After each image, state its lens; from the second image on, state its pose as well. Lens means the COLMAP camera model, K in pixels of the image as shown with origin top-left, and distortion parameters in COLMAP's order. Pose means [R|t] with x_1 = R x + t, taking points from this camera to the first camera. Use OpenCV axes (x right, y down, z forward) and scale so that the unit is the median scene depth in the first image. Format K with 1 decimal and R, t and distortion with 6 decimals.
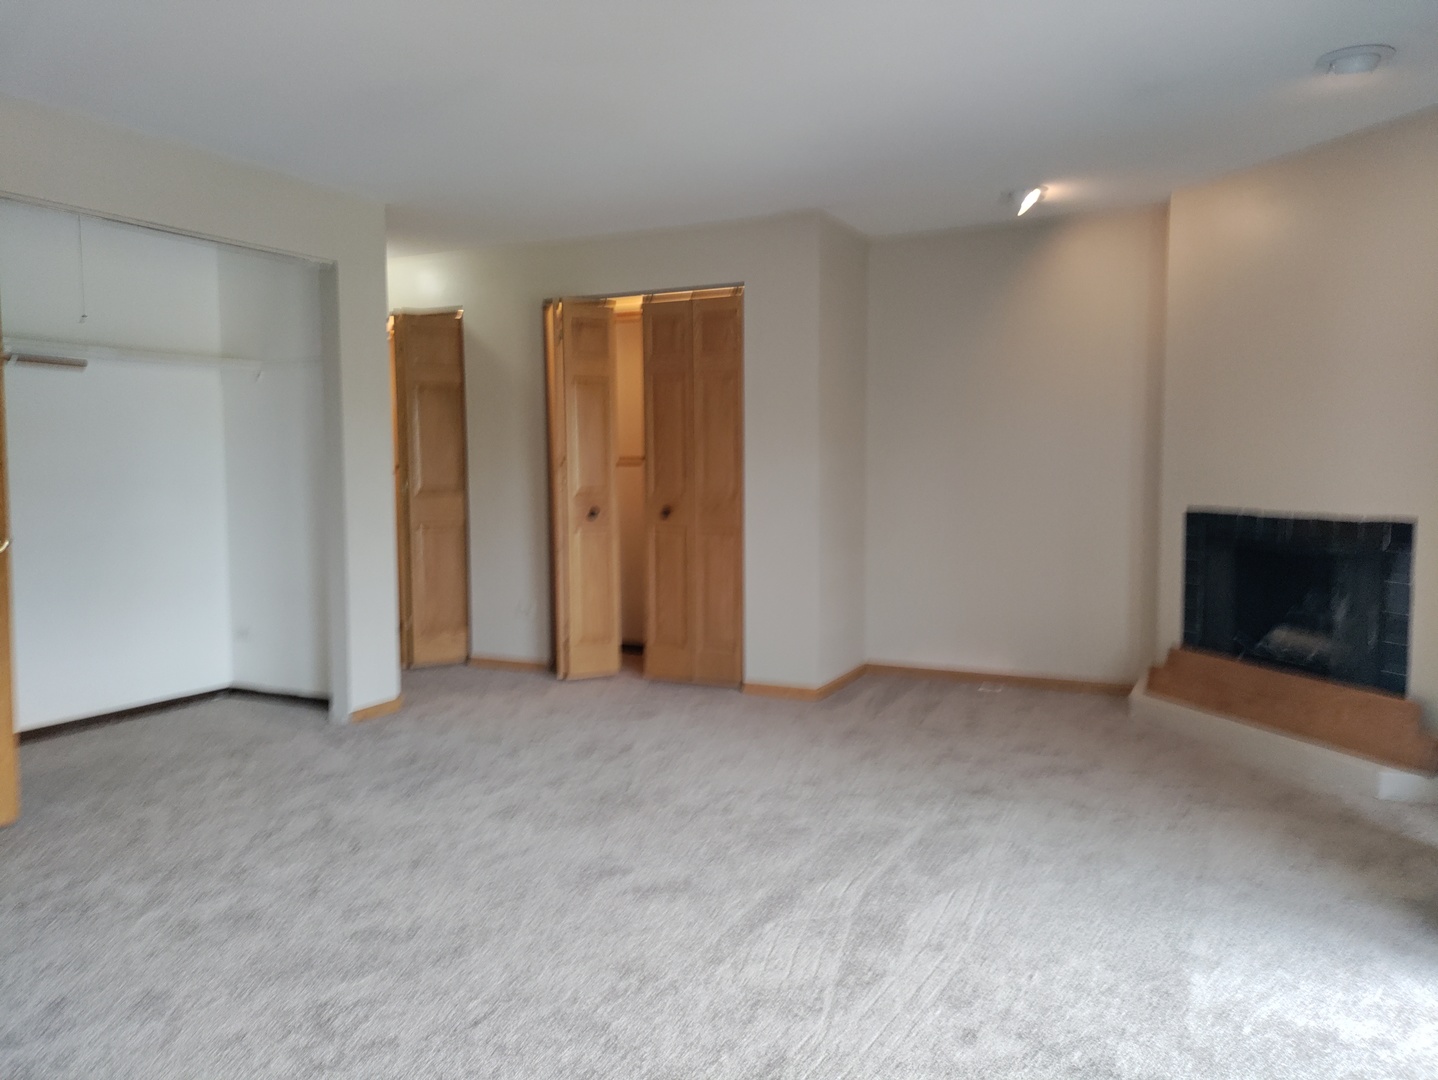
lens RADIAL K [[1069.5, 0, 719.5], [0, 1069.5, 542.0], [0, 0, 1]] dist [0.082471, -0.110383]
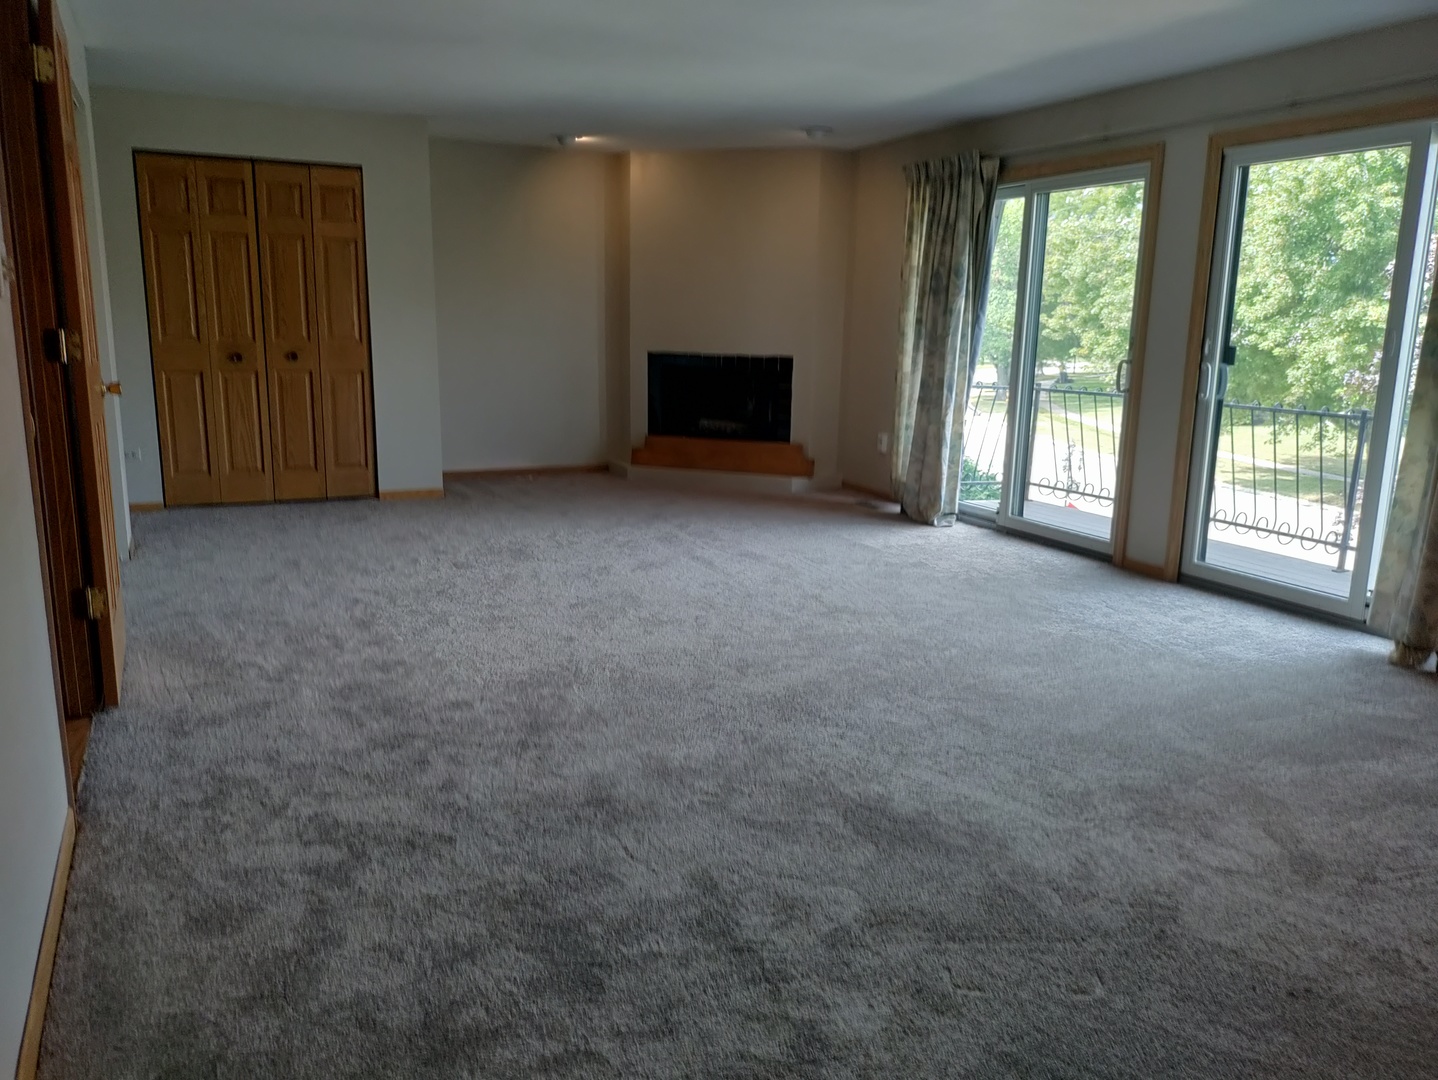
lens RADIAL K [[1069.5, 0, 719.5], [0, 1069.5, 542.0], [0, 0, 1]] dist [0.082471, -0.110383]
pose [[0.605014, -0.146503, 0.782620, -1.035722], [0.033988, 0.986783, 0.158446, -0.000111], [-0.795489, -0.069262, 0.601997, -0.137814]]
